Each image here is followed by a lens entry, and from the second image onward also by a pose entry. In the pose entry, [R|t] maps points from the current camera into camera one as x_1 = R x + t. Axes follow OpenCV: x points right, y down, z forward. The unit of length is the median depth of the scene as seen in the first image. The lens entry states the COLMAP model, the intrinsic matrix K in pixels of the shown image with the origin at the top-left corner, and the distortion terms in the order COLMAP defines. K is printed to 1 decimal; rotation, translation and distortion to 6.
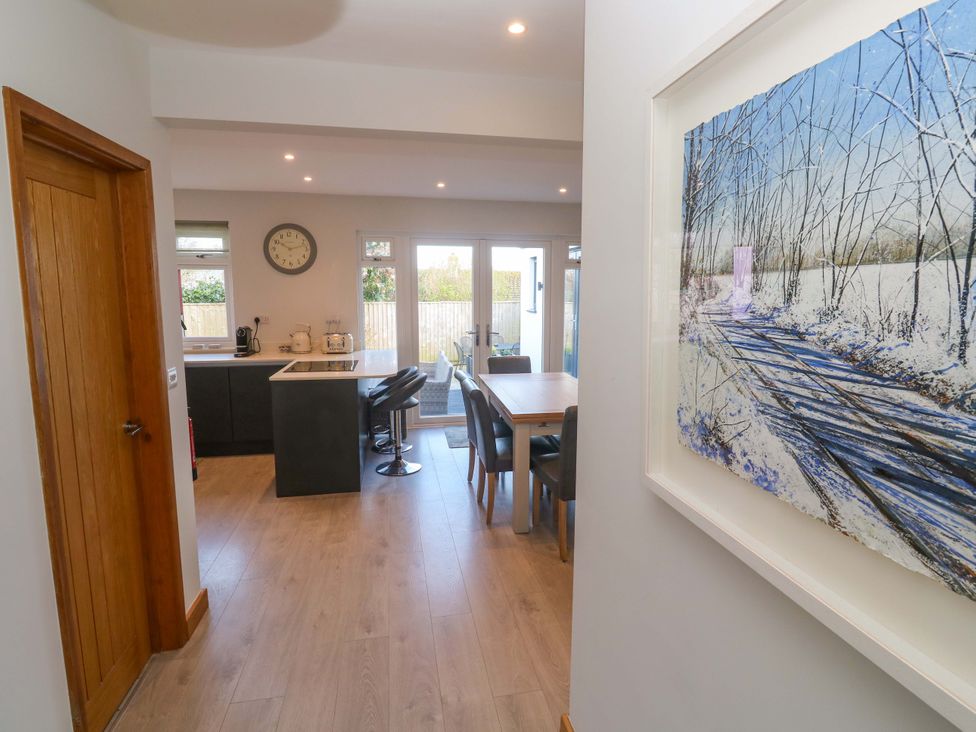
lens RADIAL K [[523.8, 0, 497.3], [0, 523.8, 354.0], [0, 0, 1]] dist [-0.001534, -0.000619]
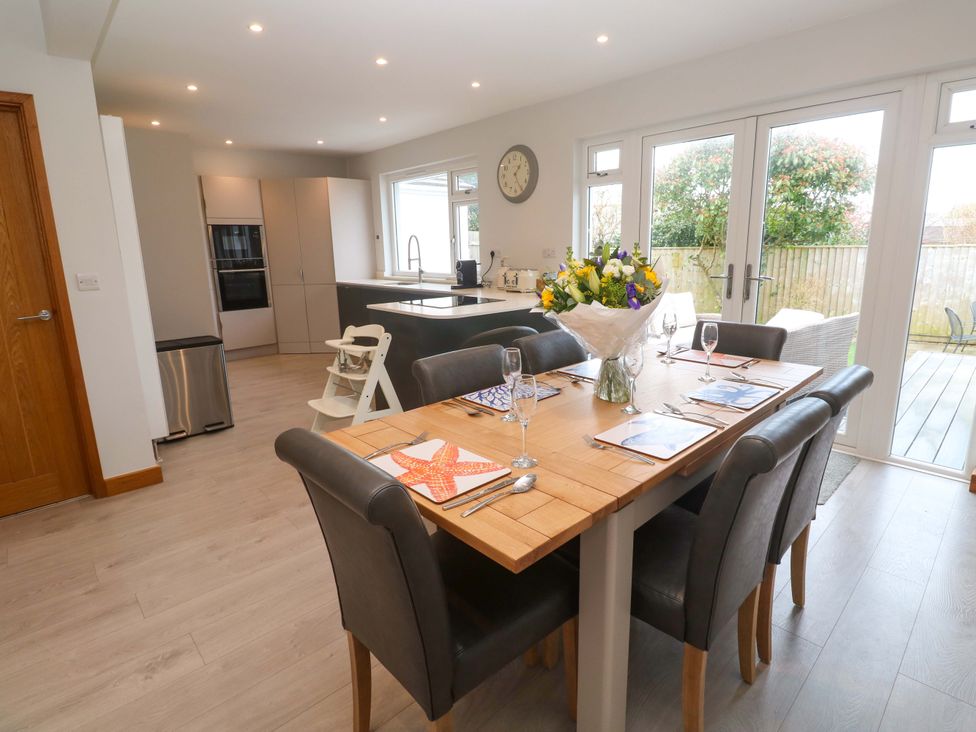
lens RADIAL K [[506.2, 0, 499.1], [0, 506.2, 353.2], [0, 0, 1]] dist [0.001754, -0.014483]
pose [[0.531761, 0.164174, -0.830829, 0.369764], [-0.084481, 0.986420, 0.140849, -0.015461], [0.842670, -0.004709, 0.538410, 0.502284]]
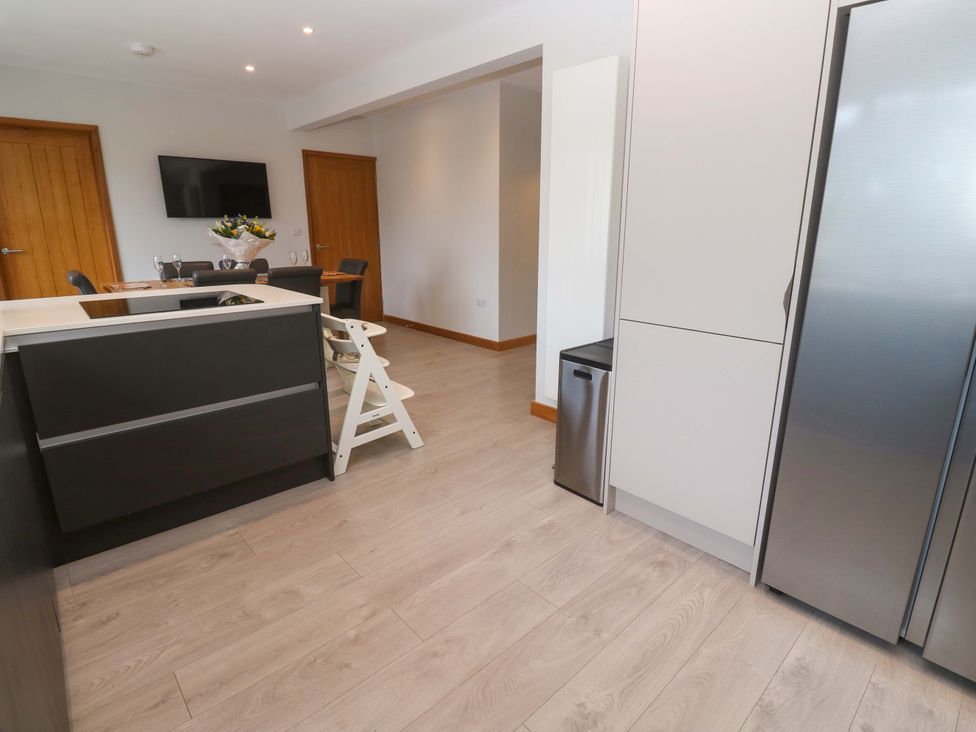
lens RADIAL K [[506.2, 0, 499.1], [0, 506.2, 353.2], [0, 0, 1]] dist [0.001754, -0.014483]
pose [[-0.527059, -0.211718, 0.823034, -0.769195], [0.098406, 0.946751, 0.306561, -0.042051], [-0.844112, 0.242567, -0.478159, 0.815653]]
